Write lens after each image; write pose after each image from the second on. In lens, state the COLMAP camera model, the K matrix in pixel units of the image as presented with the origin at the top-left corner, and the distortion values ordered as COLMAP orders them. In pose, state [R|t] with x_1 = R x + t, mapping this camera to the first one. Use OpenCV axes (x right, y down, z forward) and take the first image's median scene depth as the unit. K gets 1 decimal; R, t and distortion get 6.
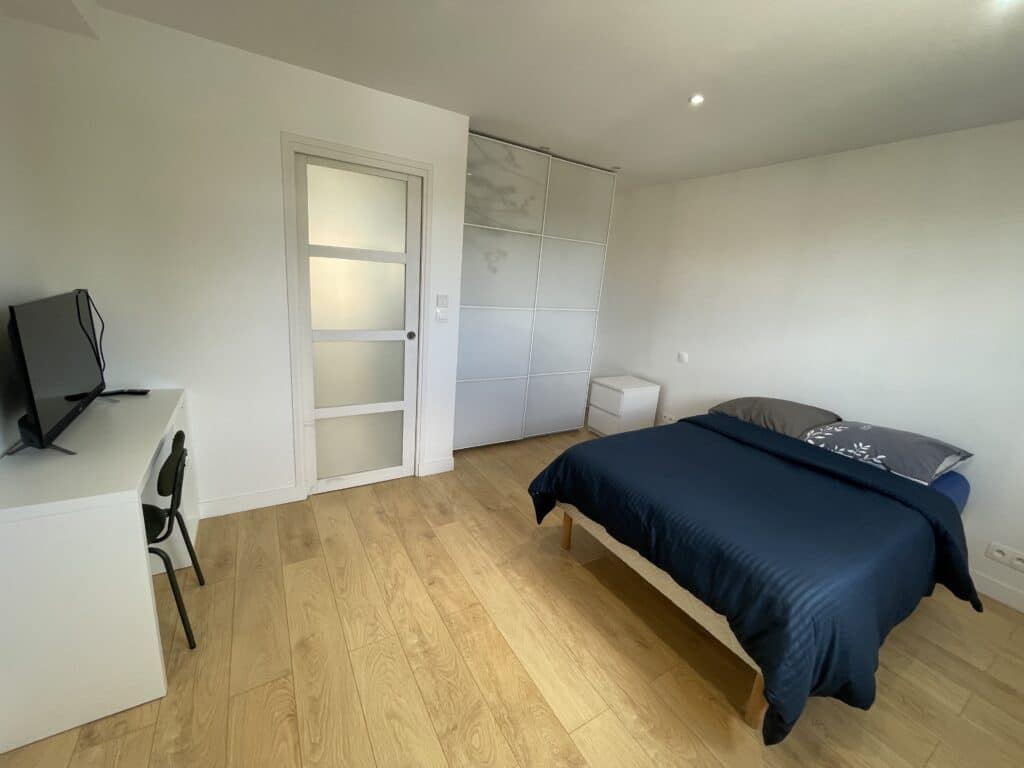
lens RADIAL K [[411.3, 0, 508.5], [0, 411.3, 387.0], [0, 0, 1]] dist [-0.005315, 0.000155]
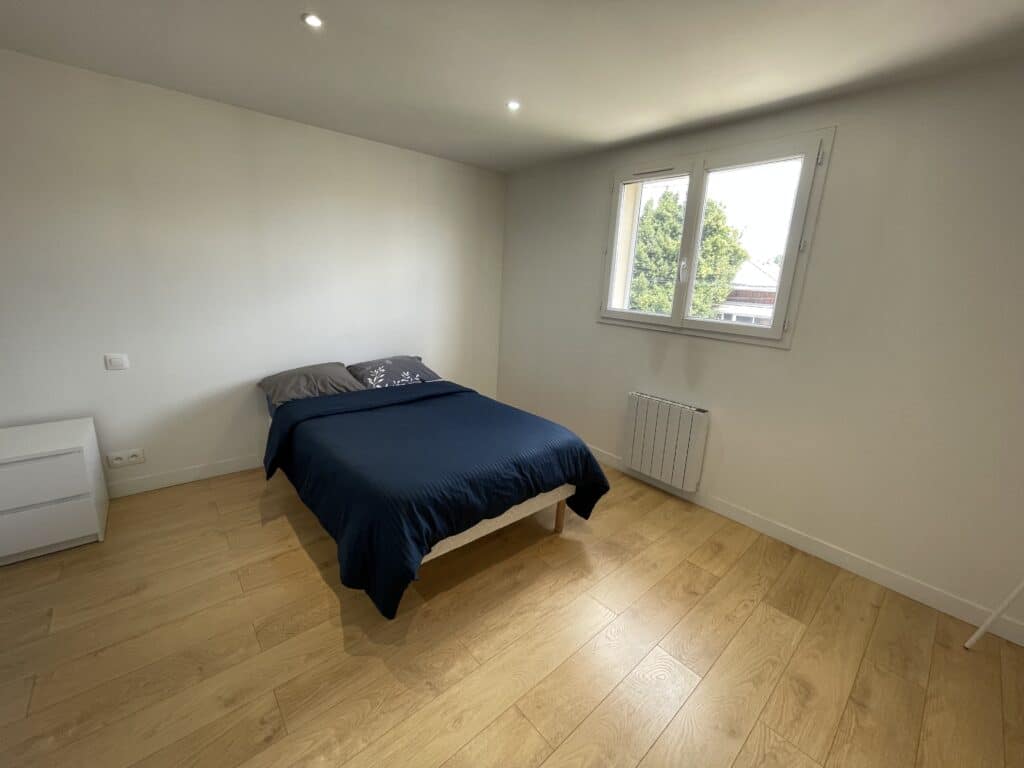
lens RADIAL K [[411.3, 0, 509.0], [0, 411.3, 374.7], [0, 0, 1]] dist [-0.005315, 0.000155]
pose [[-0.162225, -0.312929, 0.935820, -0.559889], [0.197906, 0.918794, 0.341542, -0.290801], [-0.966704, 0.240611, -0.087121, 0.873747]]
